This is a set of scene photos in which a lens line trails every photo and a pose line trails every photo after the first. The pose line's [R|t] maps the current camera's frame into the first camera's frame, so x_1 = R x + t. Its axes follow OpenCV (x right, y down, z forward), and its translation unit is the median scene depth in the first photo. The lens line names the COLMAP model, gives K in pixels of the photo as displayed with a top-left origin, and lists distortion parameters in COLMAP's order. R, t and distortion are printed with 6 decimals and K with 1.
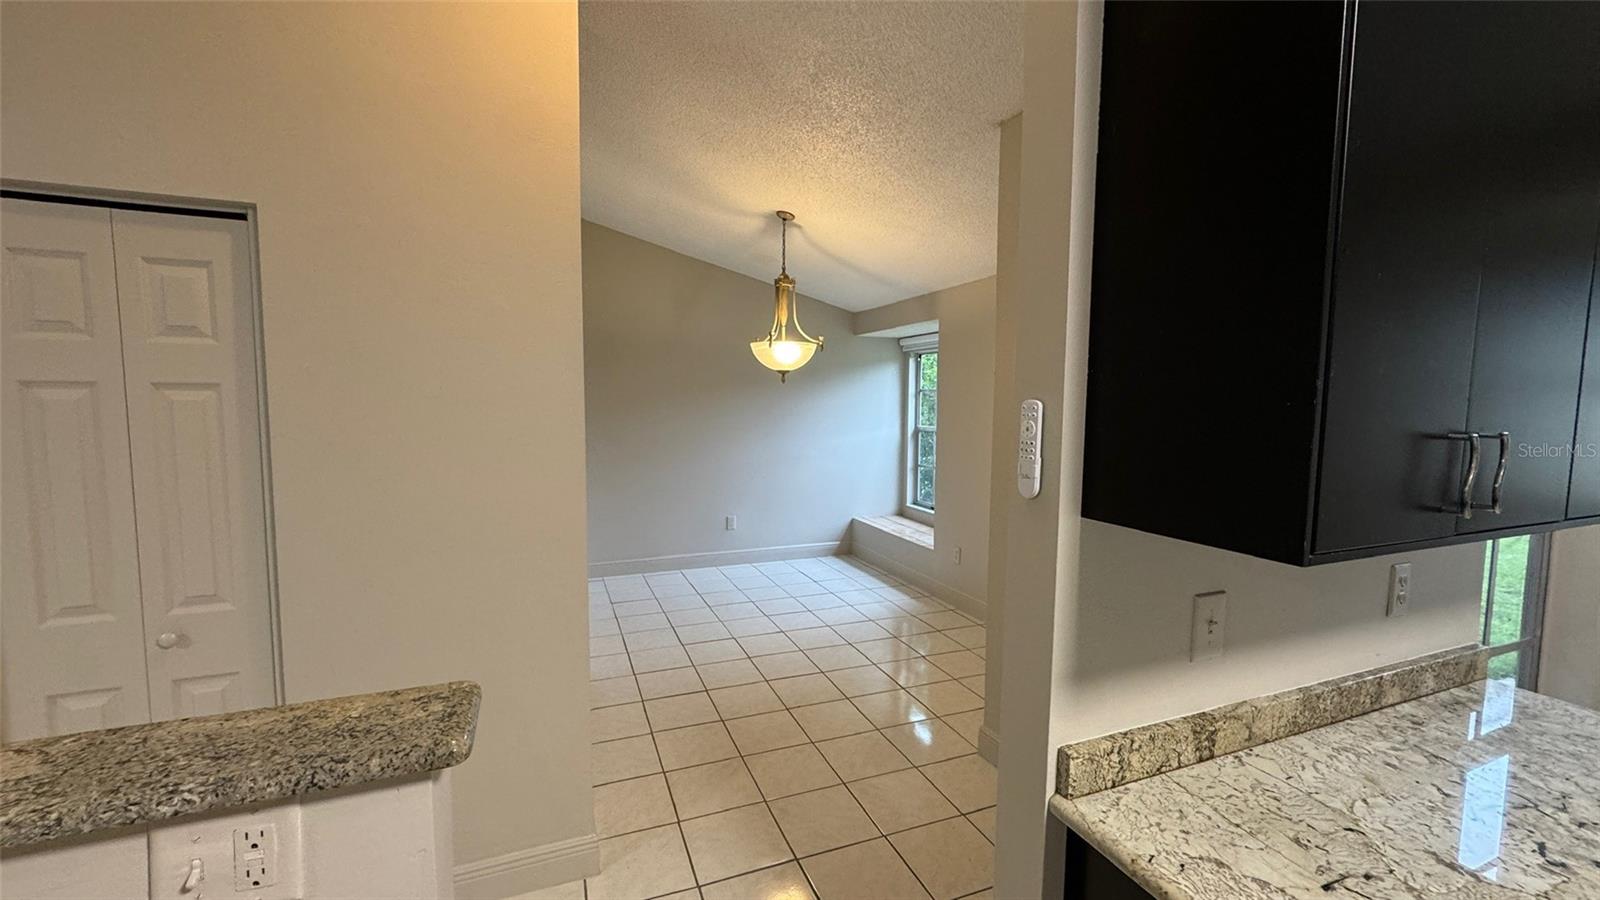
lens RADIAL K [[632.6, 0, 805.2], [0, 632.6, 446.1], [0, 0, 1]] dist [0.001027, 0.000087]
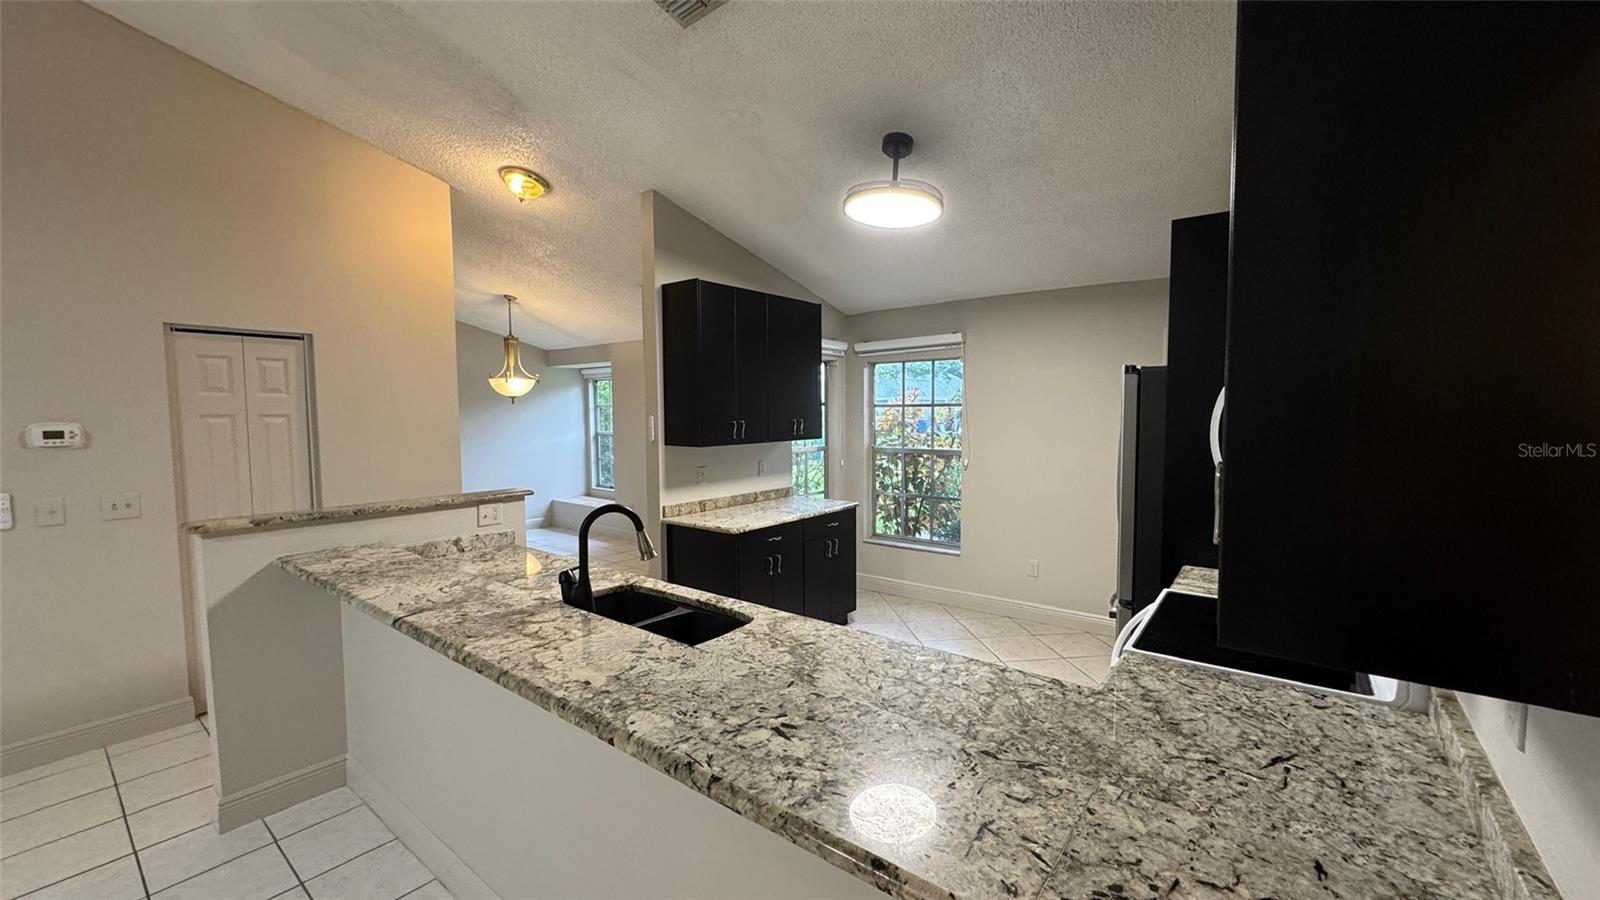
lens RADIAL K [[632.6, 0, 795.4], [0, 632.6, 455.9], [0, 0, 1]] dist [0.001027, 0.000087]
pose [[0.874682, -0.050038, 0.482107, -0.153835], [0.049241, 0.998684, 0.014317, 0.032623], [-0.482189, 0.011217, 0.875995, -0.578908]]
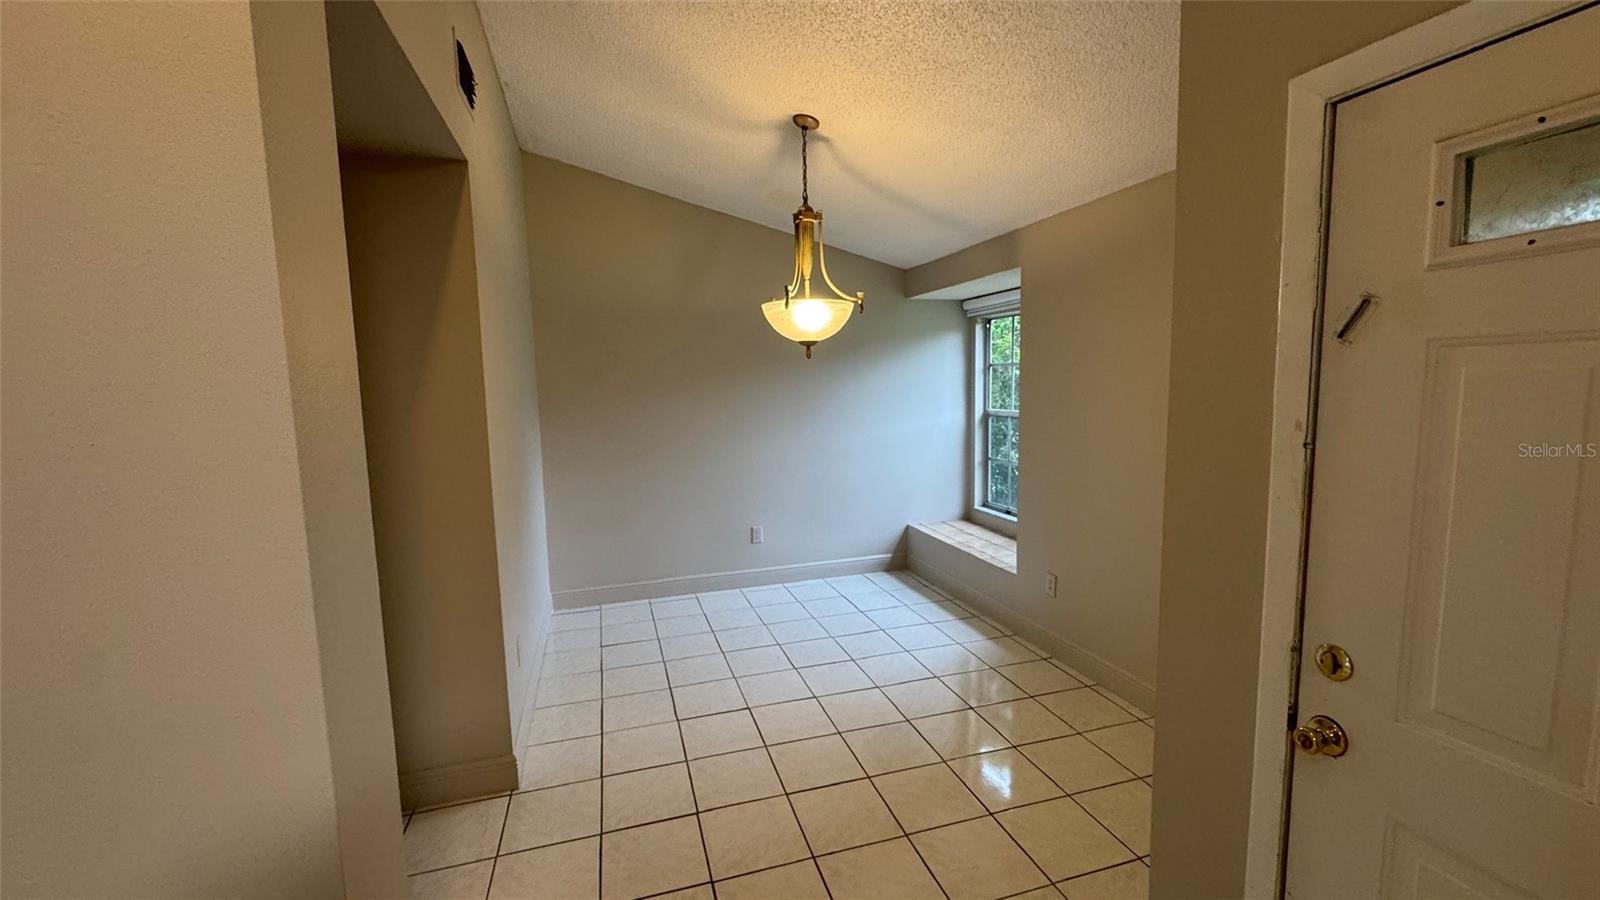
lens RADIAL K [[632.6, 0, 804.3], [0, 632.6, 438.5], [0, 0, 1]] dist [0.001027, 0.000087]
pose [[0.996344, -0.018856, -0.083320, 0.016032], [0.020373, 0.999641, 0.017386, -0.017603], [0.082963, -0.019019, 0.996371, 0.233102]]
